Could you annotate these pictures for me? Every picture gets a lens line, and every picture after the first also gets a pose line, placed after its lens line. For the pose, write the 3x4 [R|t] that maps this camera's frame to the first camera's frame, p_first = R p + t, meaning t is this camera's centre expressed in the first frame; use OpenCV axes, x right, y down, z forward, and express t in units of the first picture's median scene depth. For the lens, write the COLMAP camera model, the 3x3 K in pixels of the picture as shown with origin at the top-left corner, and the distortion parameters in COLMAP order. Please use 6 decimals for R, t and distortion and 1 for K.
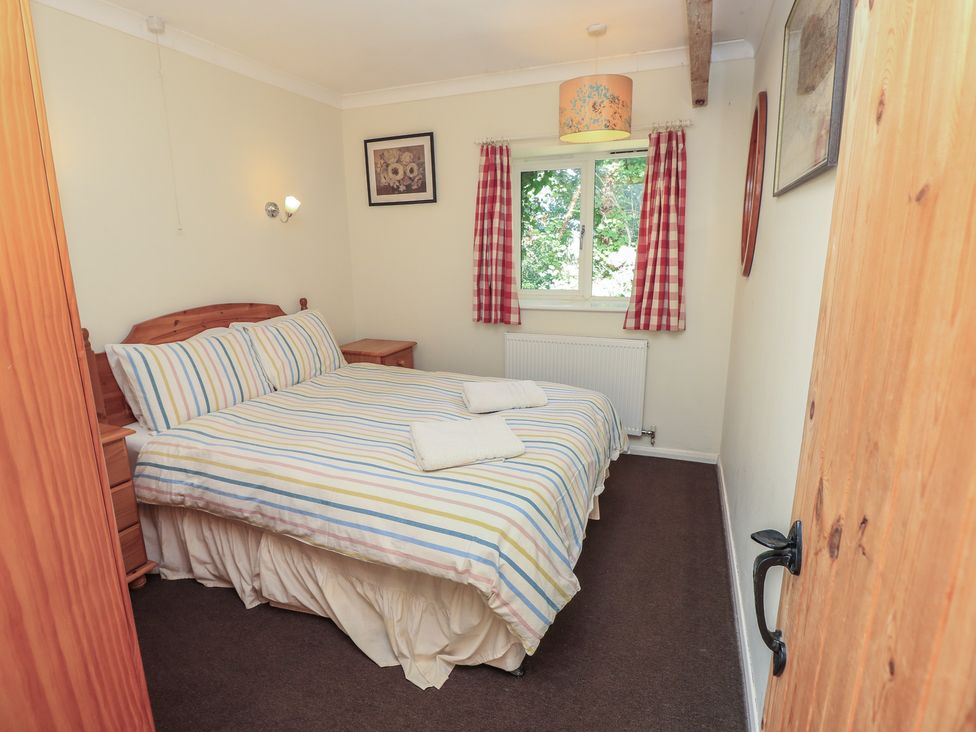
lens RADIAL K [[529.5, 0, 480.0], [0, 529.5, 367.6], [0, 0, 1]] dist [-0.011326, -0.010696]
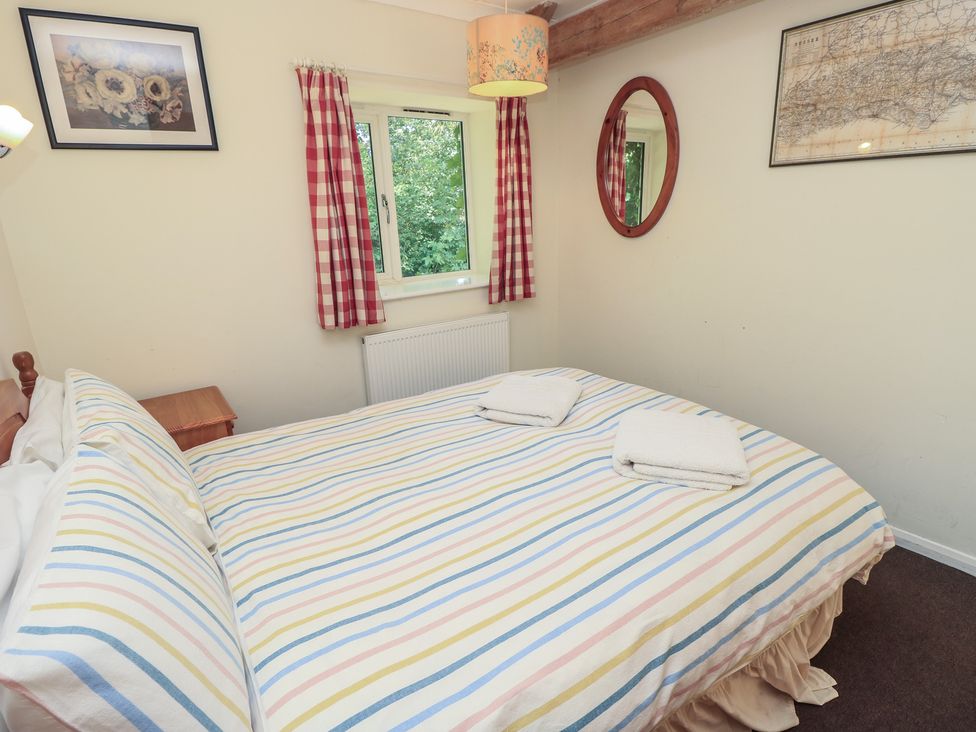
lens RADIAL K [[529.5, 0, 485.8], [0, 529.5, 362.7], [0, 0, 1]] dist [-0.011326, -0.010696]
pose [[0.504555, -0.238502, 0.829784, -0.482592], [0.227992, 0.963779, 0.138384, -0.094240], [-0.832733, 0.119362, 0.540656, 0.454213]]
